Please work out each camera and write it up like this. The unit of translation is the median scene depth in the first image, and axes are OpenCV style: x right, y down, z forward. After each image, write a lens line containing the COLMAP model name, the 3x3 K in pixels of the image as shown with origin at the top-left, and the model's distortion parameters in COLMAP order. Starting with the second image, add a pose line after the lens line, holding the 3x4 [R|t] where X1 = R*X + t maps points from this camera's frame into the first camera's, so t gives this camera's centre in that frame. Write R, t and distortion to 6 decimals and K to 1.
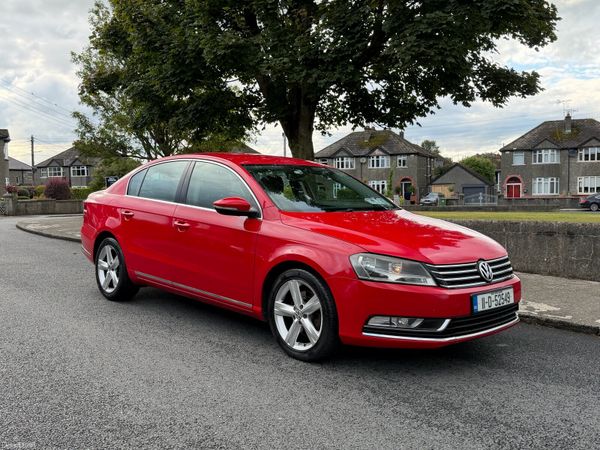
lens RADIAL K [[890.5, 0, 300.0], [0, 890.5, 225.0], [0, 0, 1]] dist [0.005132, 0.038314]
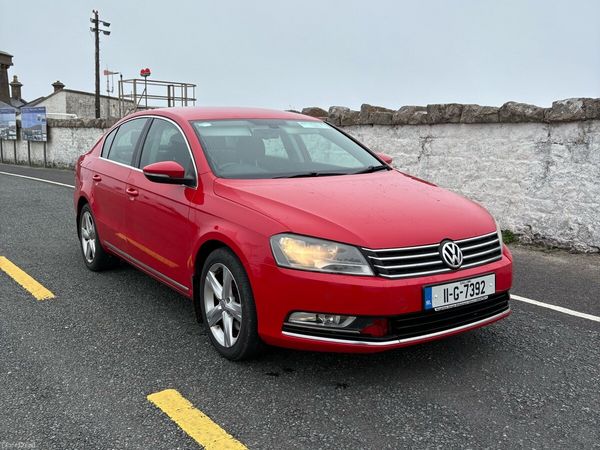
lens RADIAL K [[890.5, 0, 300.0], [0, 890.5, 225.0], [0, 0, 1]] dist [0.005132, 0.038314]
pose [[0.979806, 0.001015, -0.199948, 0.240075], [0.012765, 0.997630, 0.067617, -0.029970], [0.199543, -0.068804, 0.977471, 0.209351]]
